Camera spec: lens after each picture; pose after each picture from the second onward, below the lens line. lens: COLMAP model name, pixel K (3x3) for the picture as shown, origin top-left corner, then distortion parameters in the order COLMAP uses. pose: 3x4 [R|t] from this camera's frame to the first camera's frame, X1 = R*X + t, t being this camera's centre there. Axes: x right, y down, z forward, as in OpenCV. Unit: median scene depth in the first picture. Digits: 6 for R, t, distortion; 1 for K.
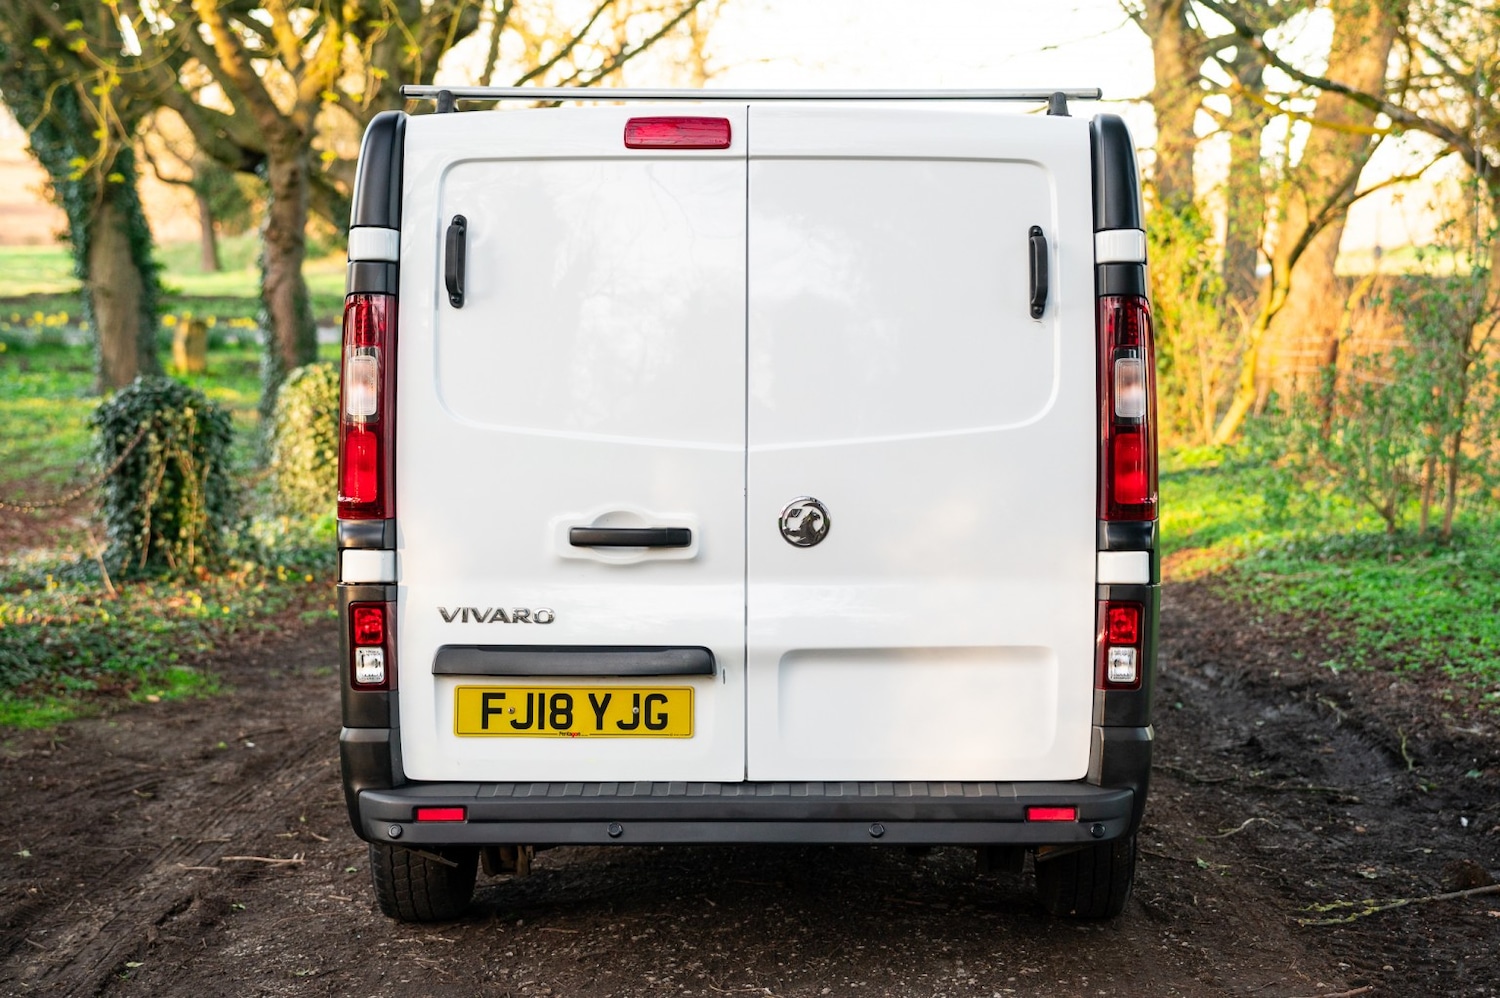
lens RADIAL K [[2803.8, 0, 750.6], [0, 2803.8, 464.4], [0, 0, 1]] dist [0.279268, 0.126988]
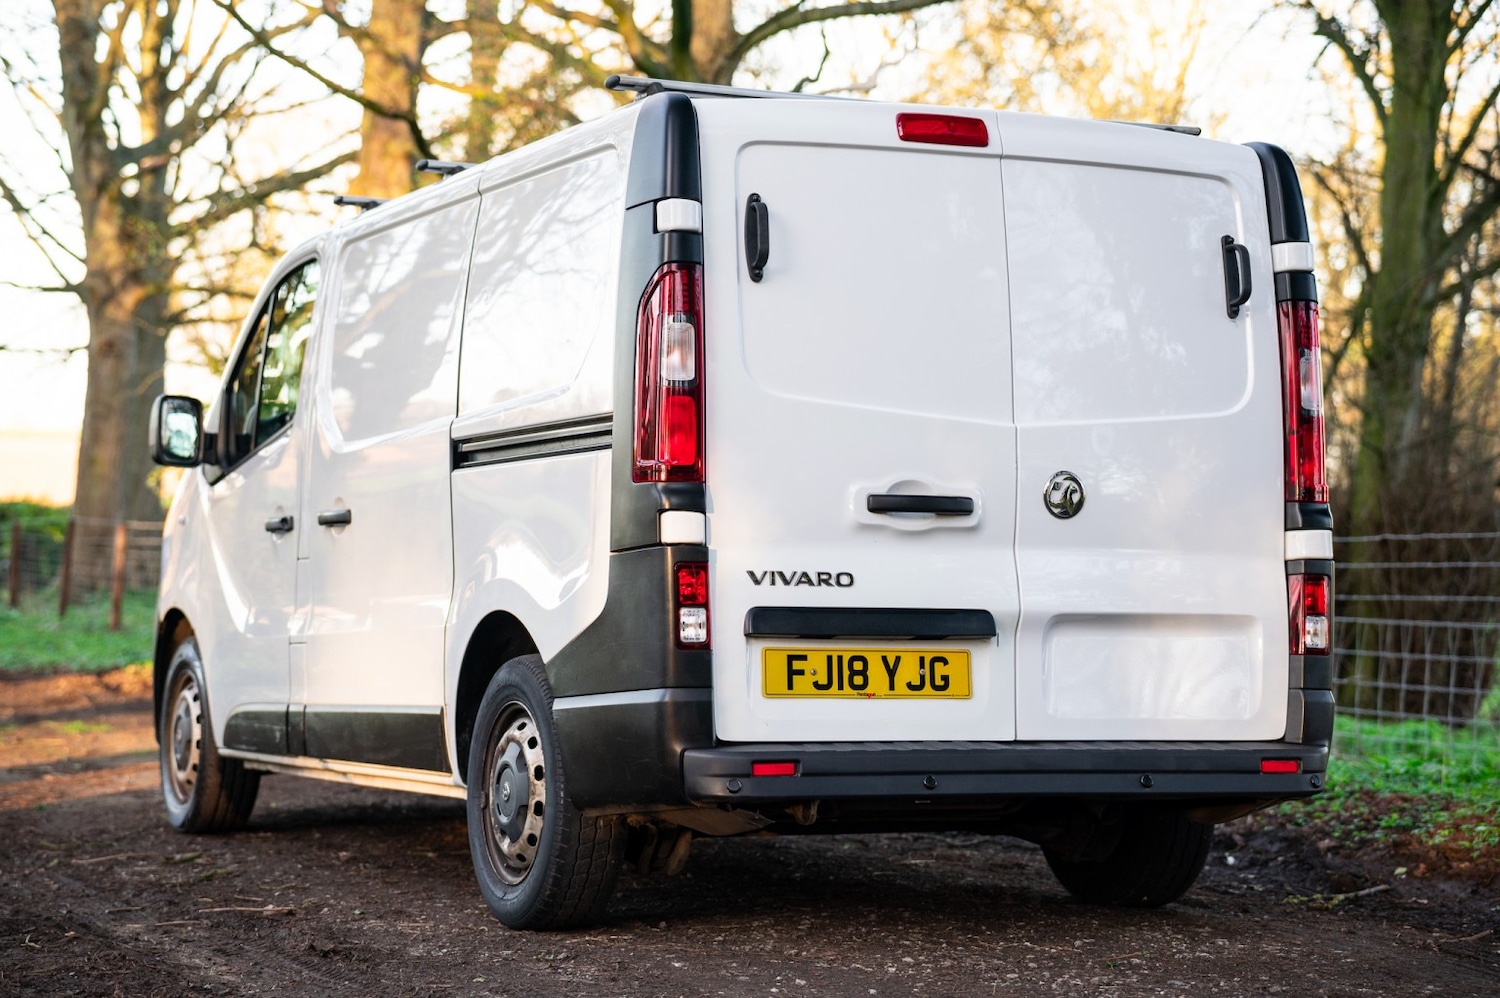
lens RADIAL K [[2803.8, 0, 750.6], [0, 2803.8, 464.4], [0, 0, 1]] dist [0.279268, 0.126988]
pose [[0.922747, 0.026008, 0.384527, -0.500904], [0.010489, 0.995656, -0.092512, 0.106489], [-0.385263, 0.089398, 0.918466, 0.063182]]
